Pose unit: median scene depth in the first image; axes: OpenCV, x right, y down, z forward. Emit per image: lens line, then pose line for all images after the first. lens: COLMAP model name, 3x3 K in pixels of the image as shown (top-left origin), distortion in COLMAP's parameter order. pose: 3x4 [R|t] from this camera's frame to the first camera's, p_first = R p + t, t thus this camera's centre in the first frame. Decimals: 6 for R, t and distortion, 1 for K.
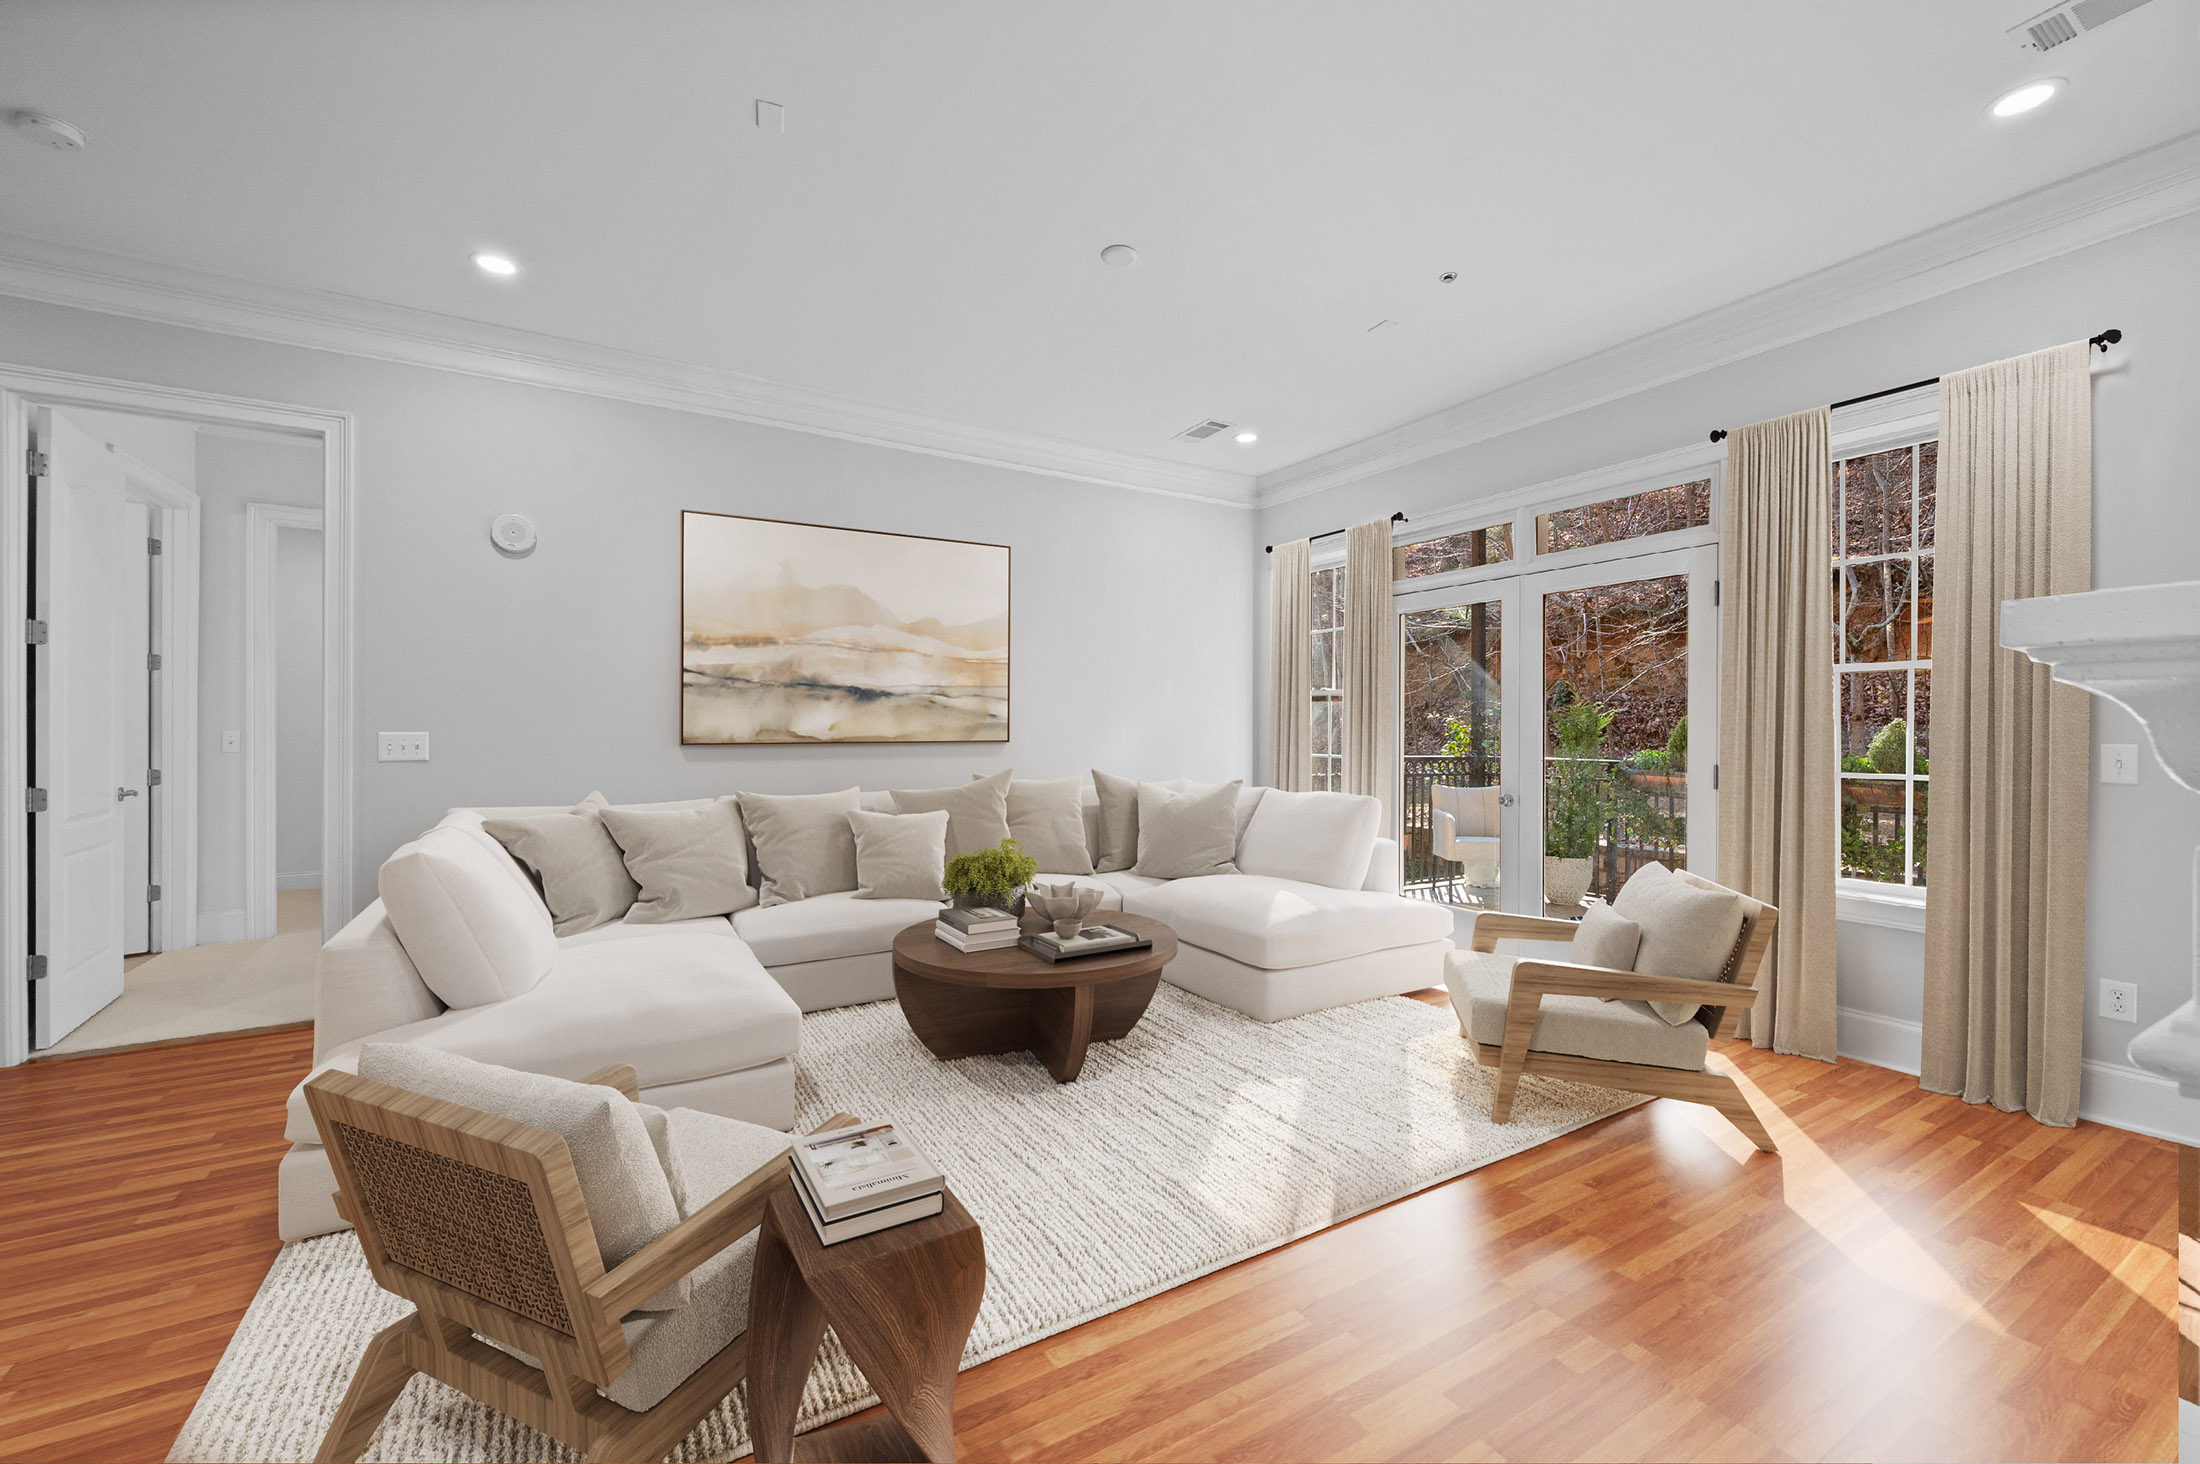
lens RADIAL K [[867.8, 0, 1103.5], [0, 867.8, 739.0], [0, 0, 1]] dist [0.001070, 0.000124]
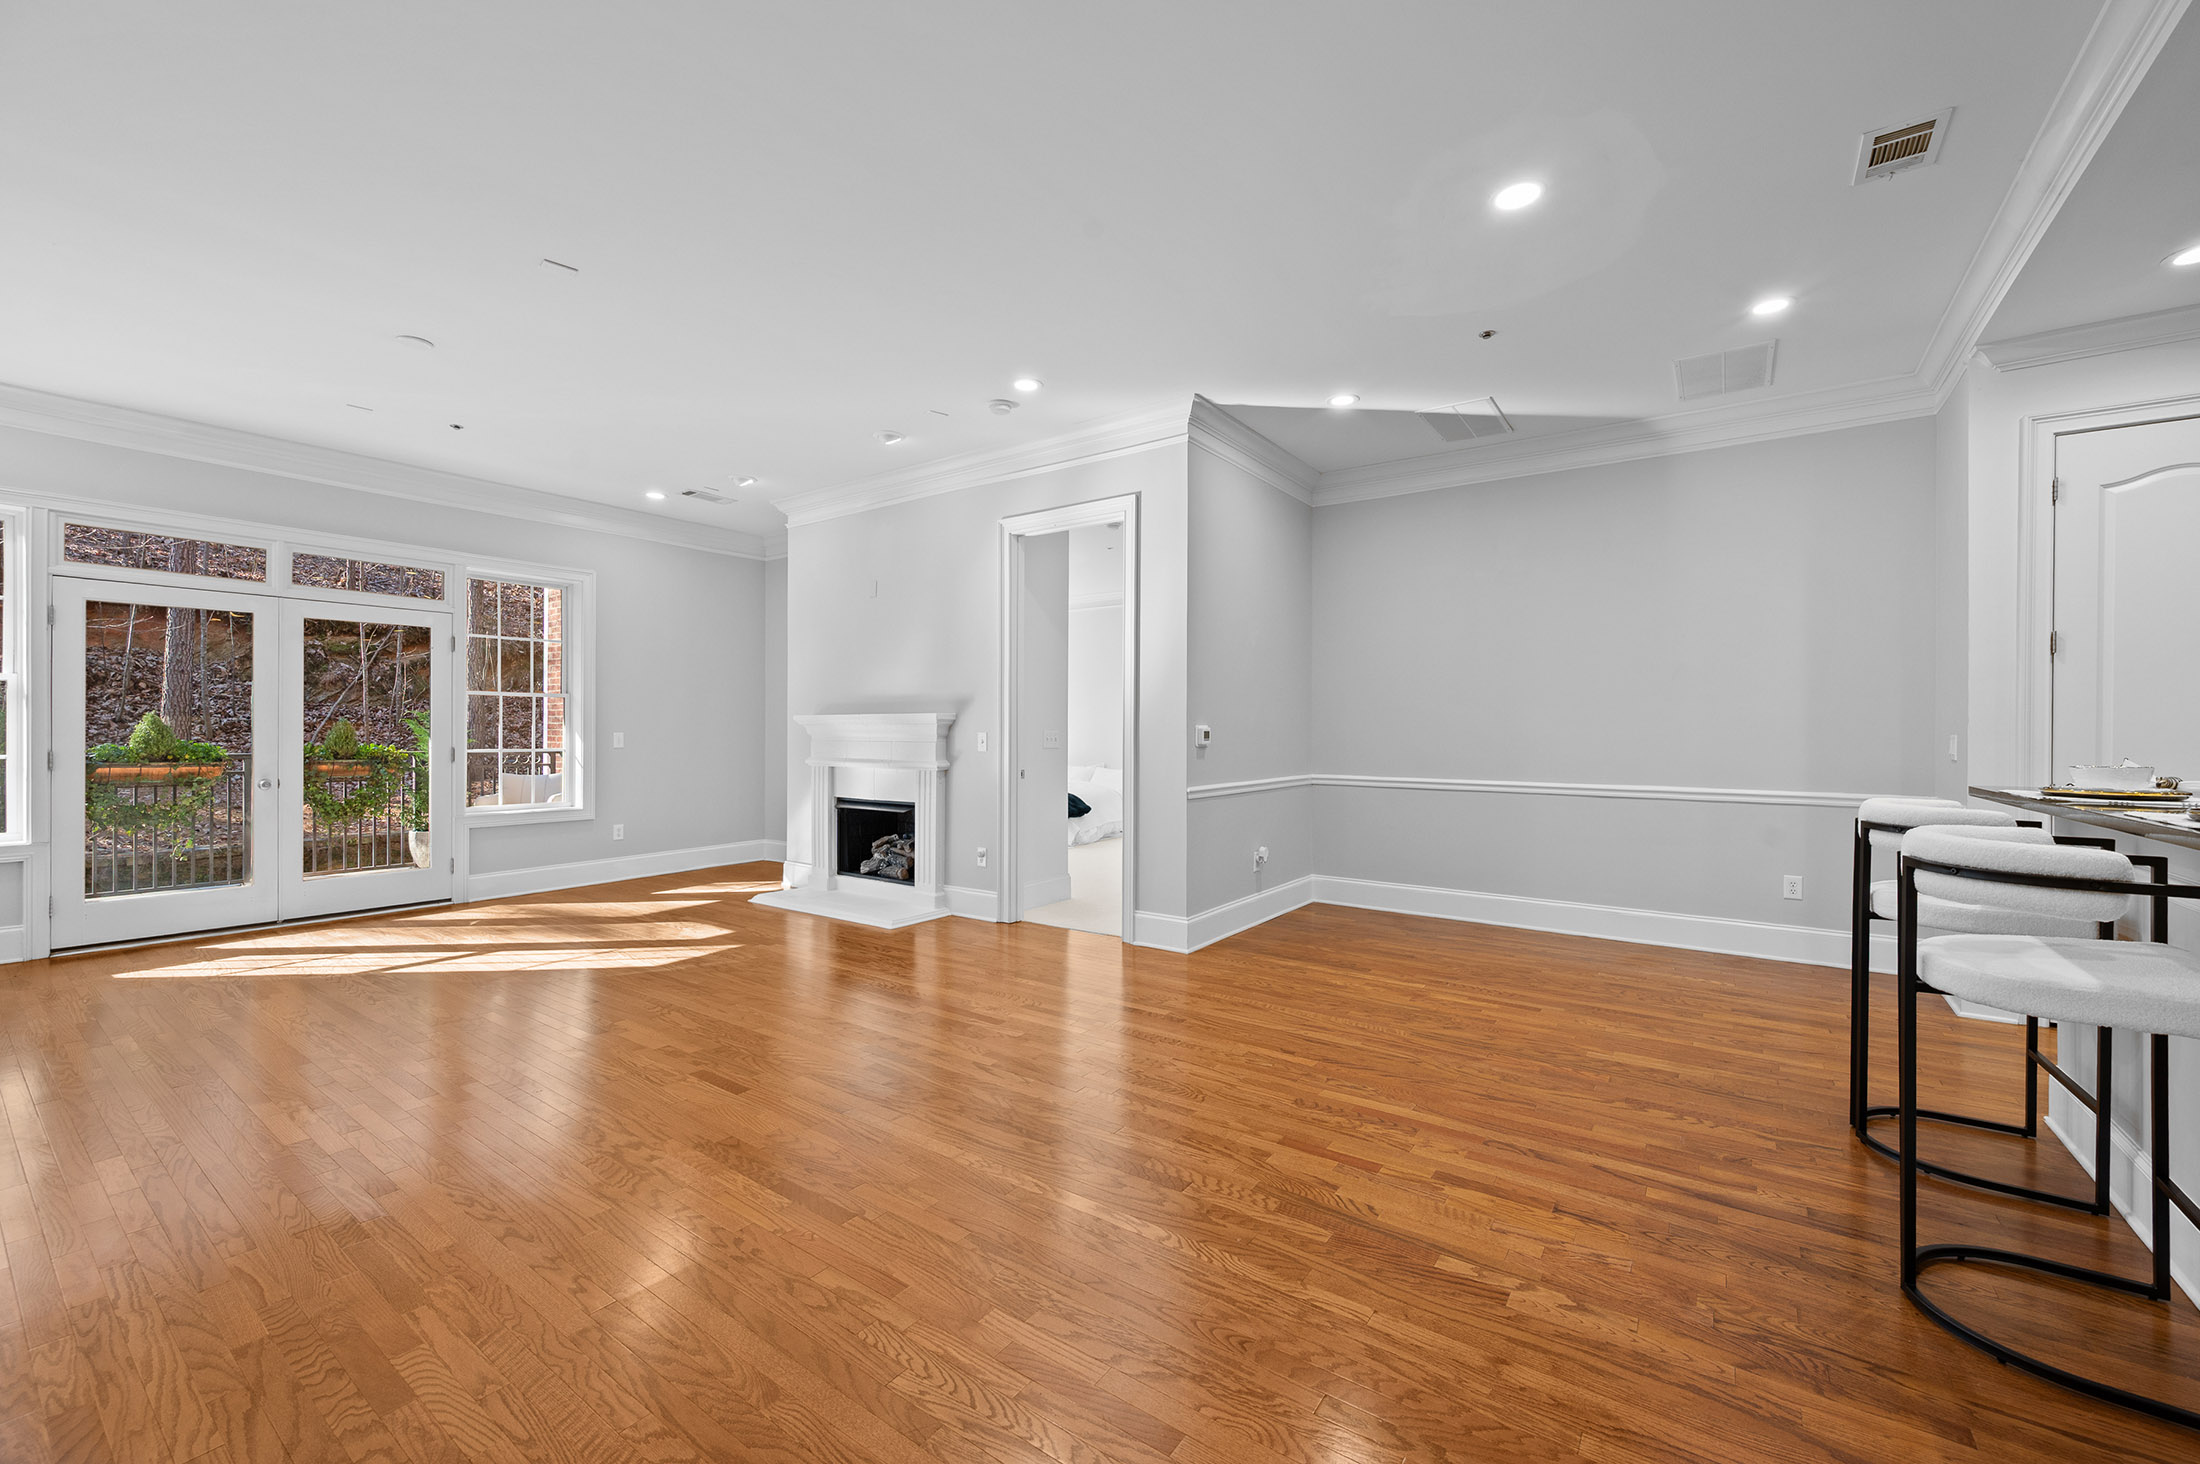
lens RADIAL K [[867.8, 0, 1103.5], [0, 867.8, 739.0], [0, 0, 1]] dist [0.001070, 0.000124]
pose [[-0.406866, -0.007910, 0.913454, -1.108306], [0.012779, 0.999815, 0.014350, 0.007407], [-0.913399, 0.017512, -0.406689, 0.448537]]
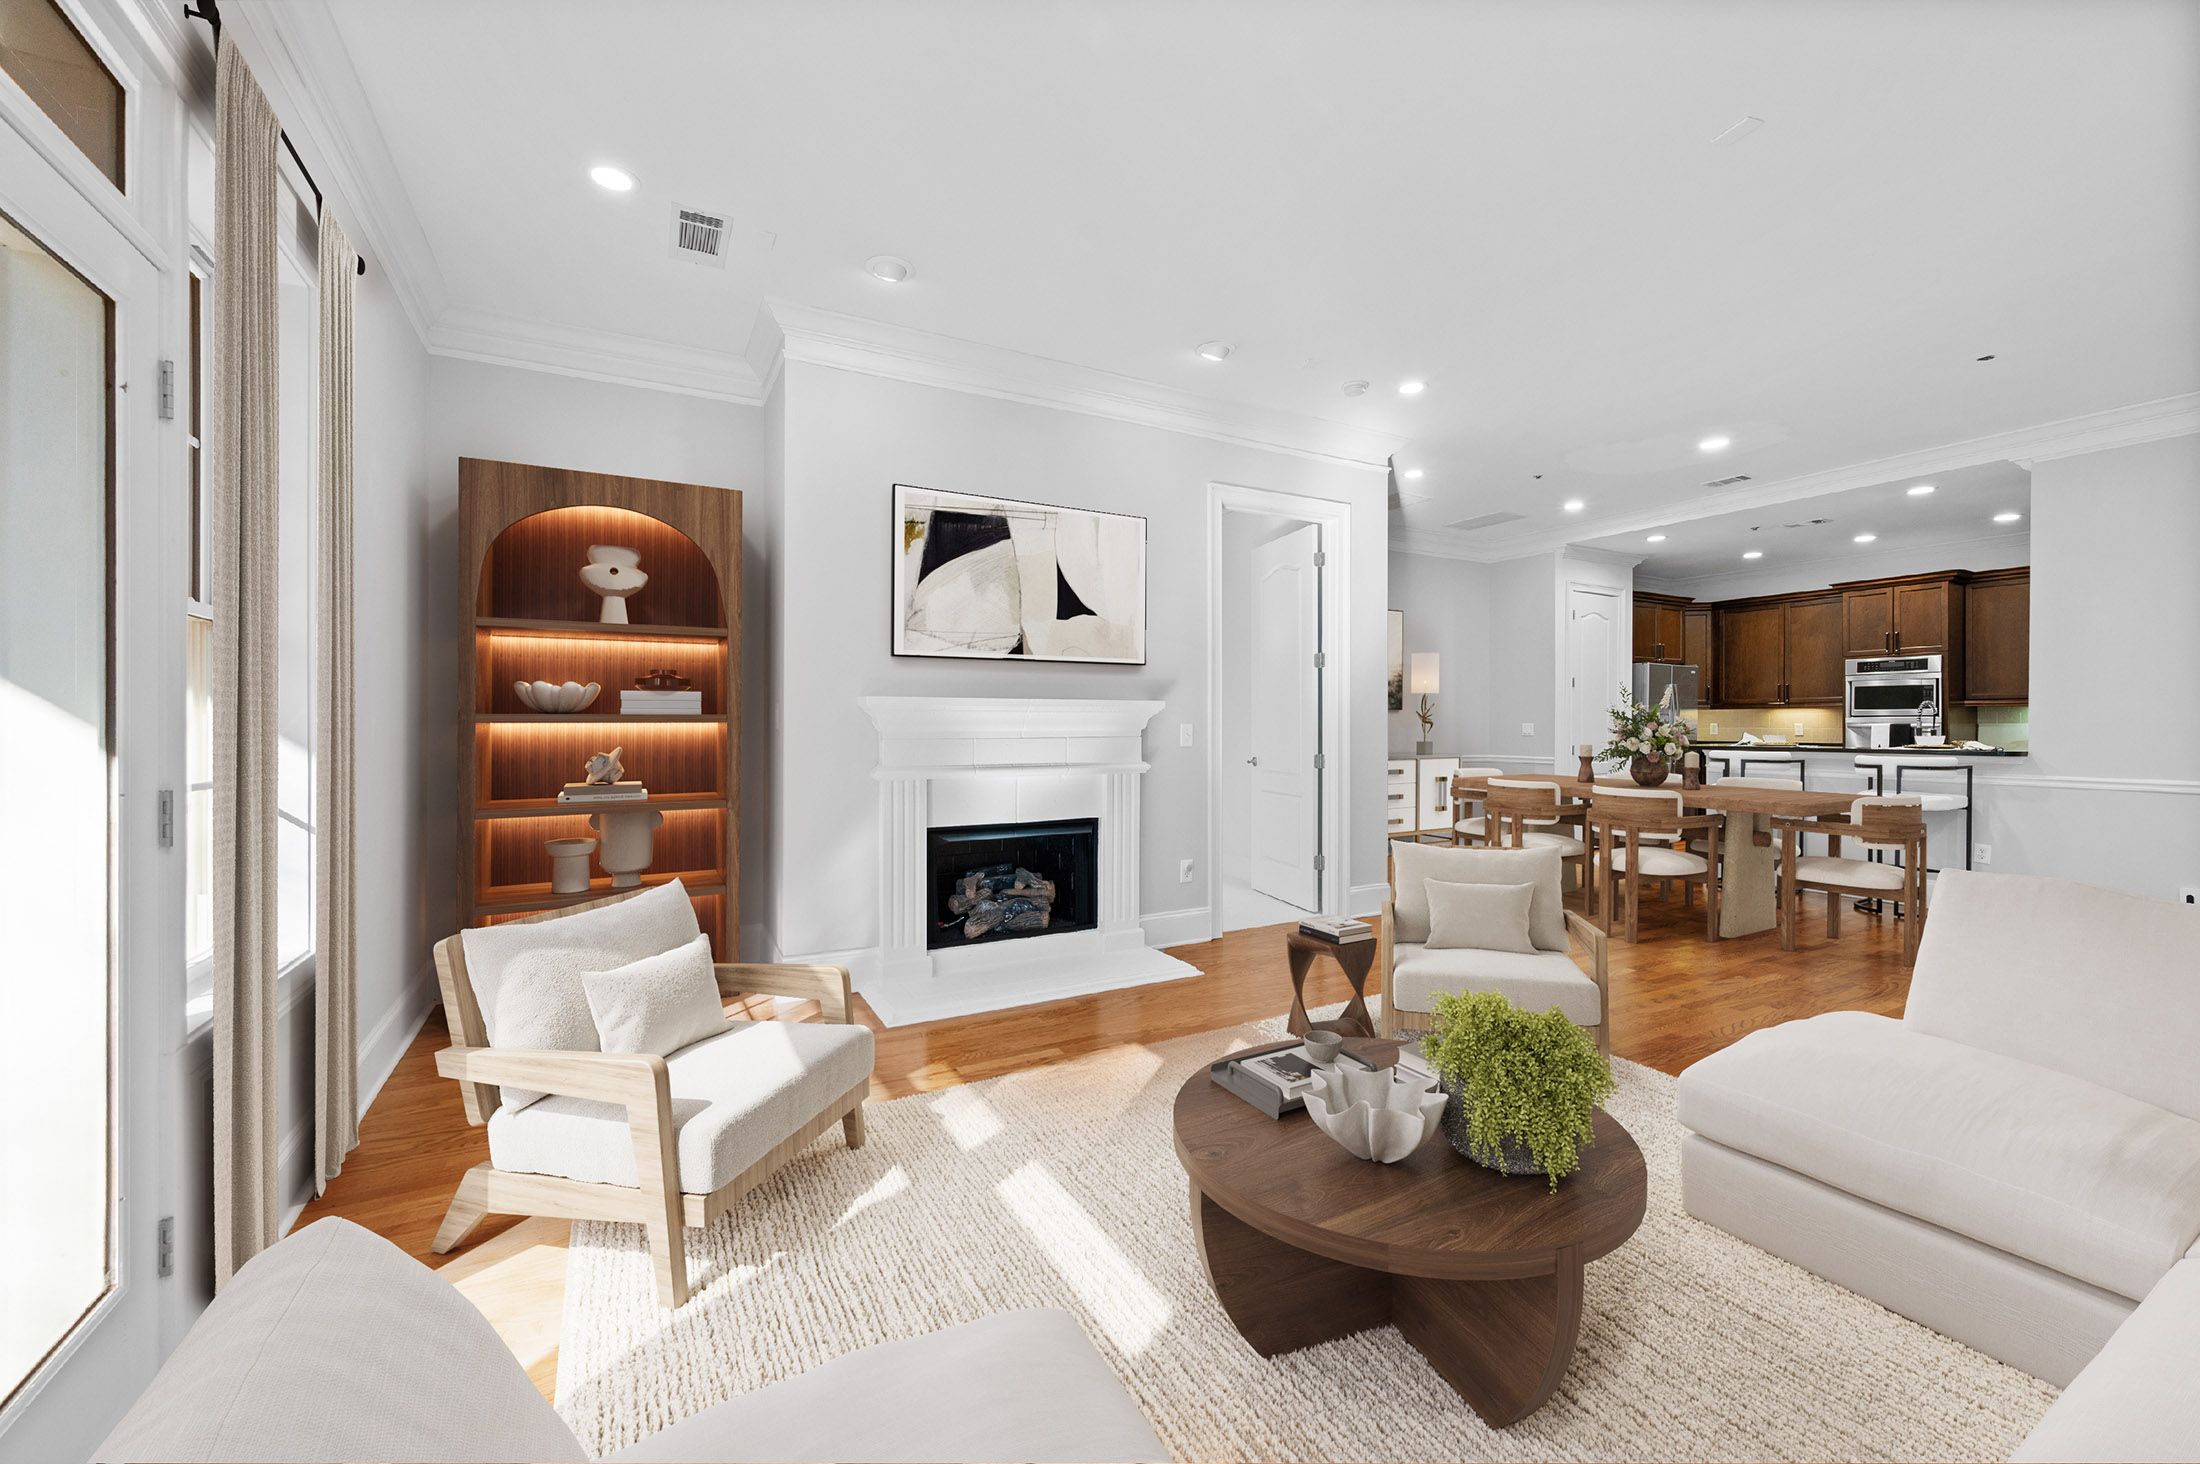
lens RADIAL K [[951.4, 0, 1103.4], [0, 951.4, 658.2], [0, 0, 1]] dist [0.000906, 0.000047]
pose [[-0.998993, 0.003025, 0.044758, 0.164363], [0.001067, 0.999044, -0.043697, -0.016824], [-0.044847, -0.043606, -0.998042, 1.287048]]
